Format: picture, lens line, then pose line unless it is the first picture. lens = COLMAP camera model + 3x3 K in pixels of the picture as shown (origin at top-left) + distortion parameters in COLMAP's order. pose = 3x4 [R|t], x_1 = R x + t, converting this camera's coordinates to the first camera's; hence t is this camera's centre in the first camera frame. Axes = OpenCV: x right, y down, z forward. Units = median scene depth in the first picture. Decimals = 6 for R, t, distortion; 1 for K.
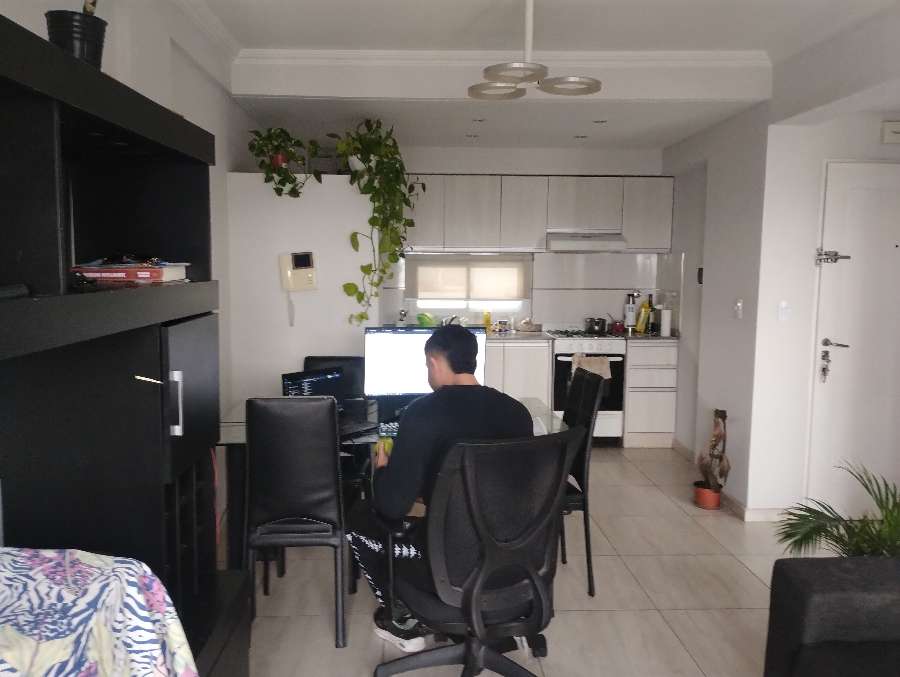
lens RADIAL K [[755.0, 0, 450.0], [0, 755.0, 338.5], [0, 0, 1]] dist [0.057118, 0.000297]
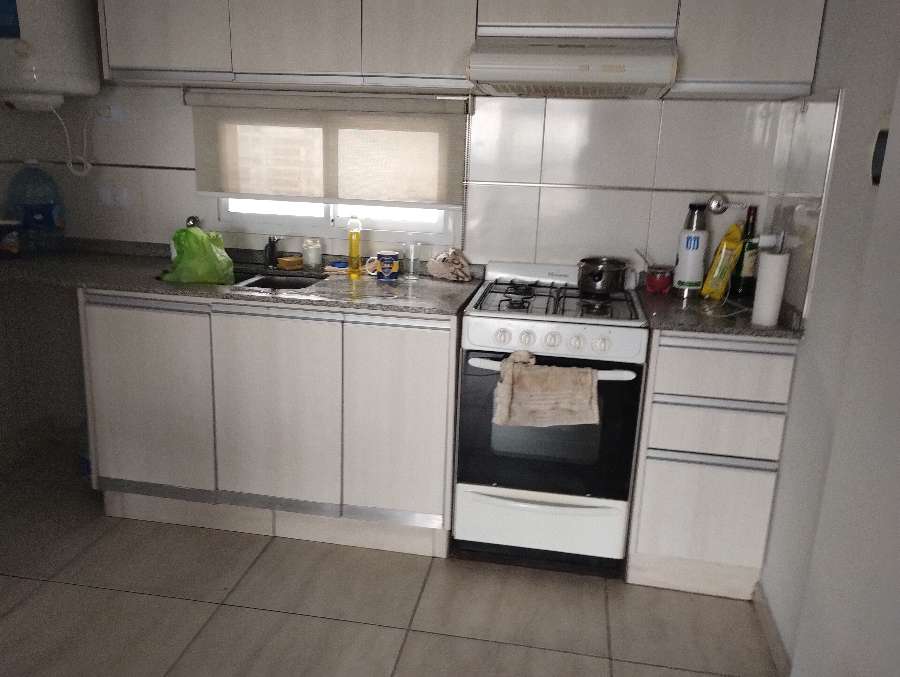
lens RADIAL K [[755.0, 0, 450.0], [0, 755.0, 338.5], [0, 0, 1]] dist [0.057118, 0.000297]
pose [[0.974673, 0.083368, -0.207513, 0.202074], [-0.051587, 0.986706, 0.154107, -0.044297], [0.217602, -0.139499, 0.966017, 0.574383]]
